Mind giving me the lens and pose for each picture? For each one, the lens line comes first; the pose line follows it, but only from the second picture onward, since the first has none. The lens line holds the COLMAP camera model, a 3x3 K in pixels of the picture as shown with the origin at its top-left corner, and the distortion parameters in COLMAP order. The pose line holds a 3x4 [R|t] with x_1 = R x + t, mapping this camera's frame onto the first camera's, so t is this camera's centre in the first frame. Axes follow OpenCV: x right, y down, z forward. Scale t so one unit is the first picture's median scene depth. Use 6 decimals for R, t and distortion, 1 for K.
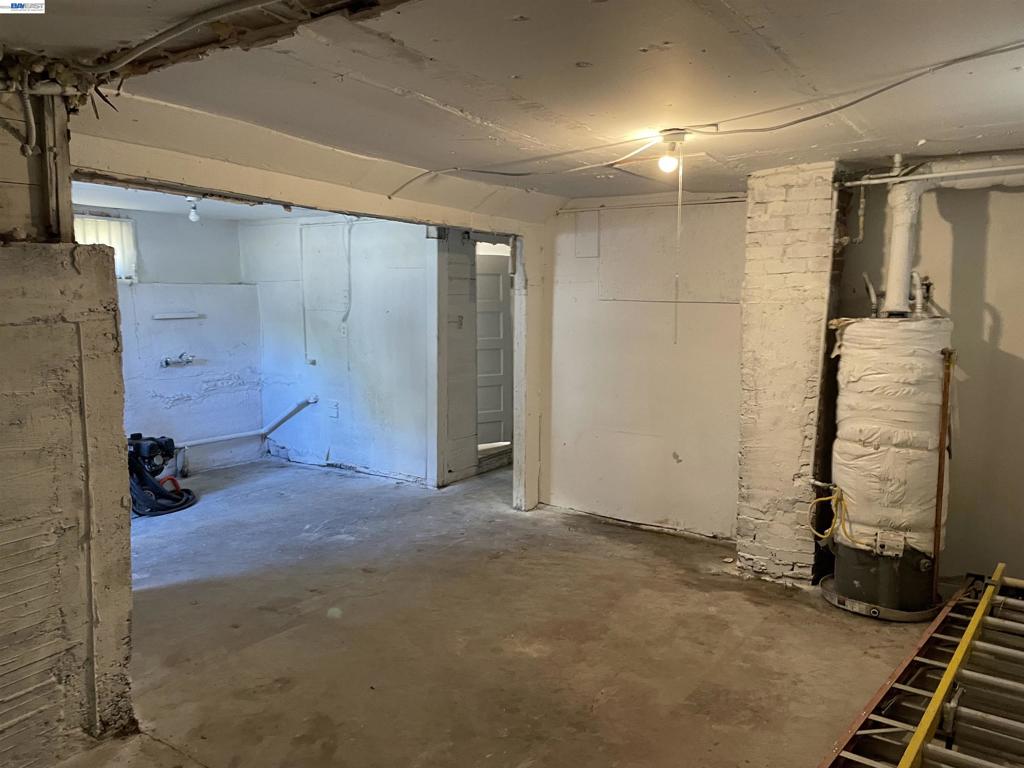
lens RADIAL K [[770.9, 0, 516.8], [0, 770.9, 385.8], [0, 0, 1]] dist [0.034287, -0.002371]
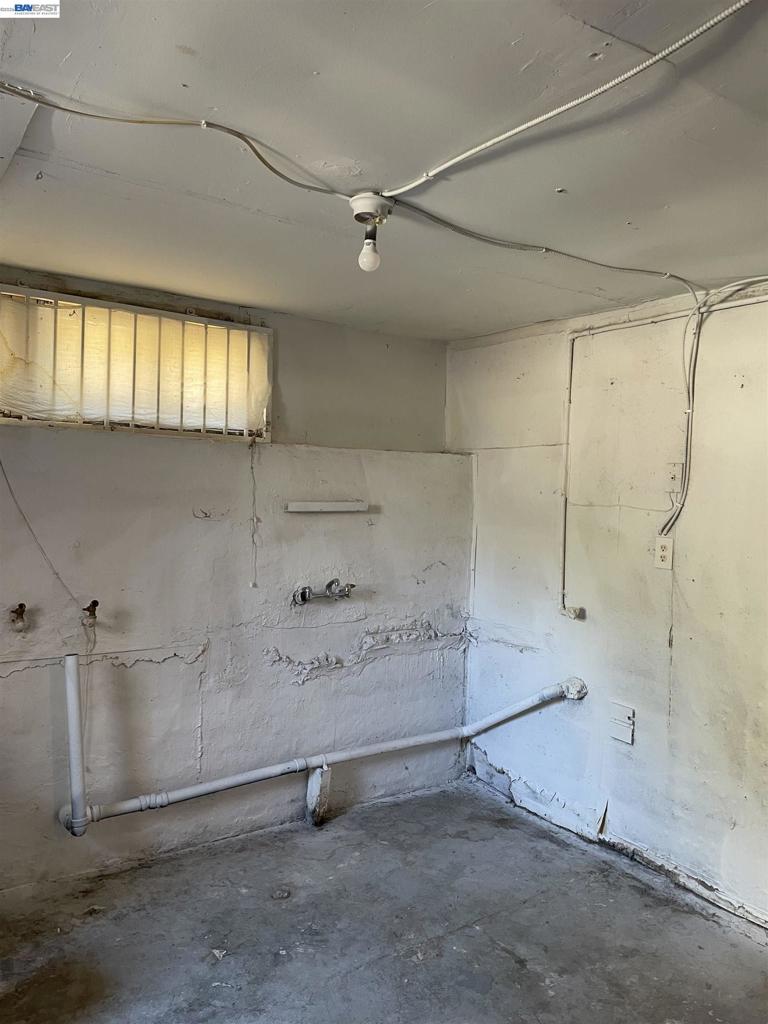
lens RADIAL K [[770.9, 0, 385.0], [0, 770.9, 511.8], [0, 0, 1]] dist [0.034287, -0.002371]
pose [[0.927300, 0.041070, -0.372058, -0.201819], [-0.073513, 0.994587, -0.073430, -0.049487], [0.367028, 0.095443, 0.925300, 0.512862]]
